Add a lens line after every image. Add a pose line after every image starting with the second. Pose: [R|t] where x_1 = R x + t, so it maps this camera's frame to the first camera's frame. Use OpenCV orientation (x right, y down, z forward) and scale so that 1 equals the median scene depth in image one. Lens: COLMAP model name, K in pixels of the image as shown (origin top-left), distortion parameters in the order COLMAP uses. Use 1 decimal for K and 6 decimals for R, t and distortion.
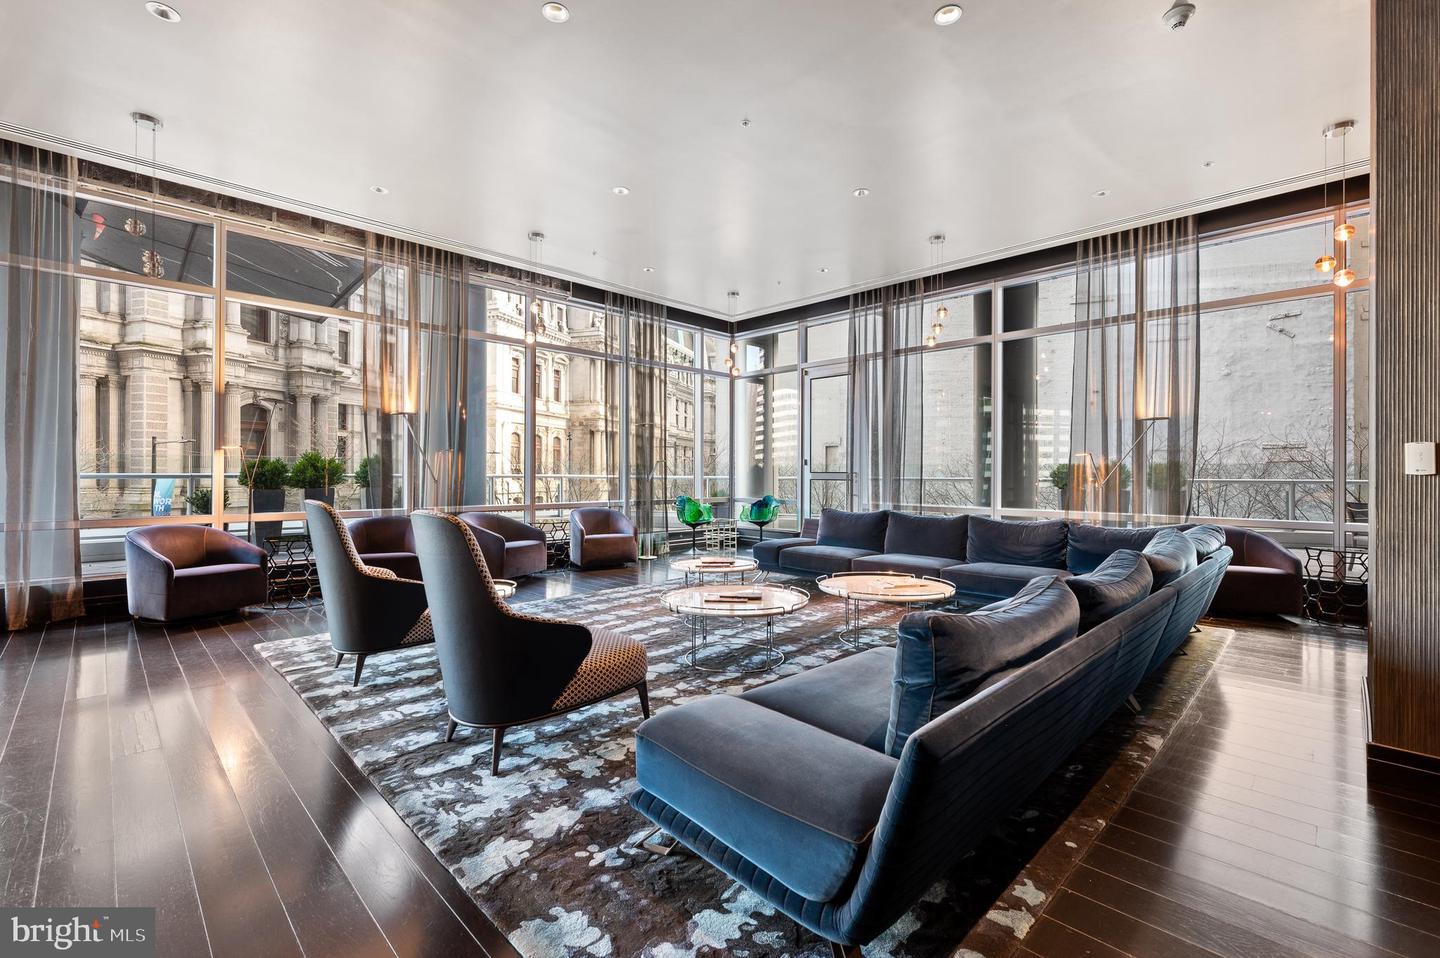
lens RADIAL K [[626.0, 0, 719.6], [0, 626.0, 476.6], [0, 0, 1]] dist [0.000859, 0.000122]
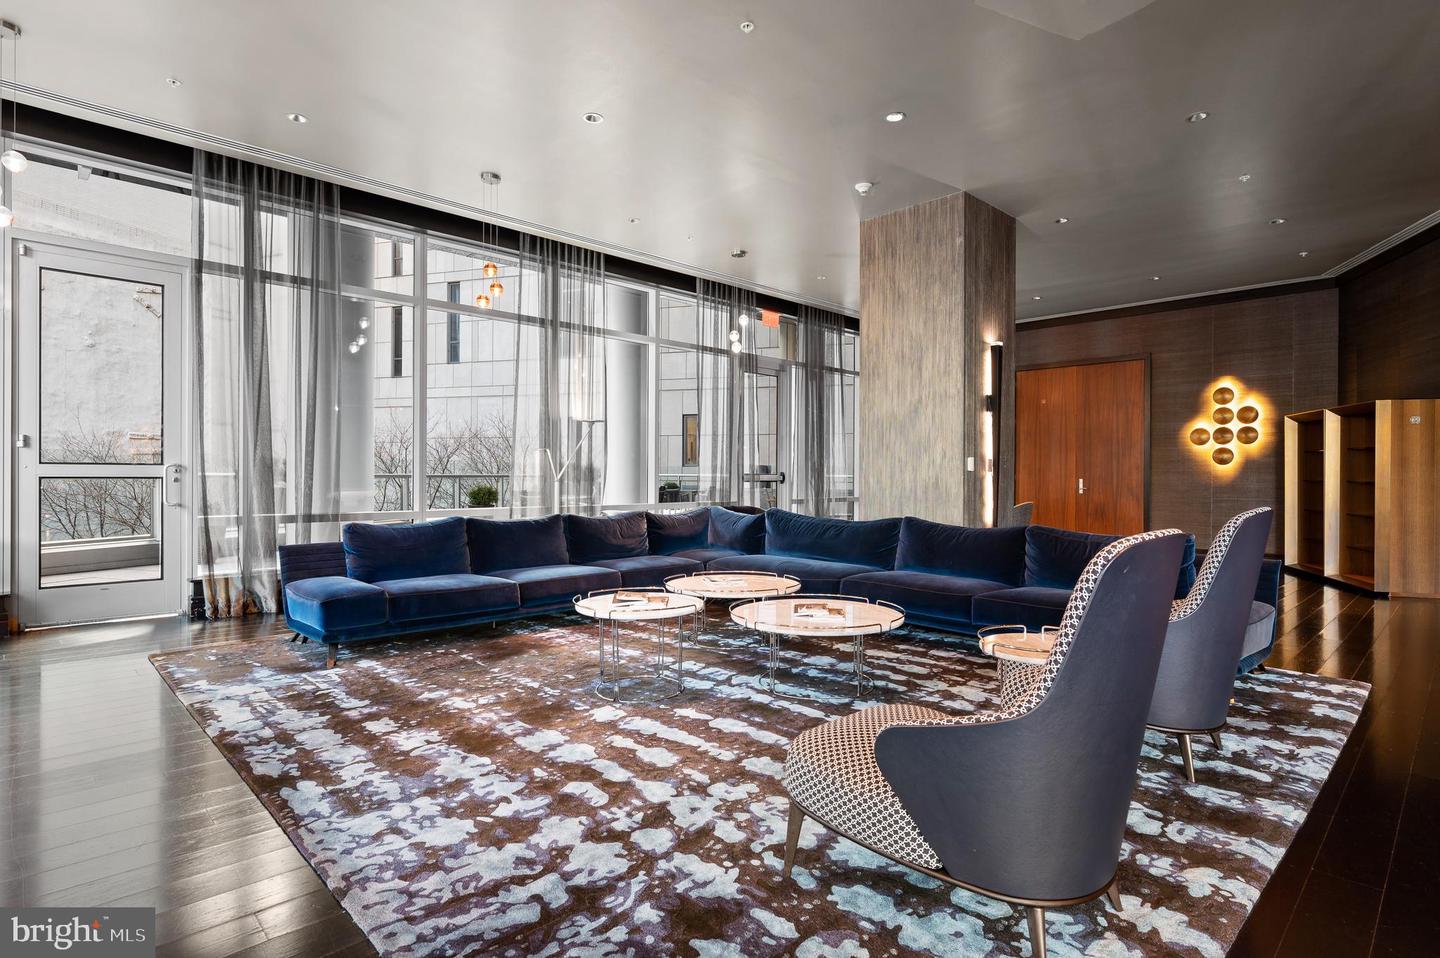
lens RADIAL K [[729.8, 0, 724.0], [0, 729.8, 477.3], [0, 0, 1]] dist [0.006903, -0.000255]
pose [[0.007086, -0.008060, 0.999942, -0.941729], [-0.003184, 0.999962, 0.008083, -0.004315], [-0.999970, -0.003241, 0.007060, 1.064944]]
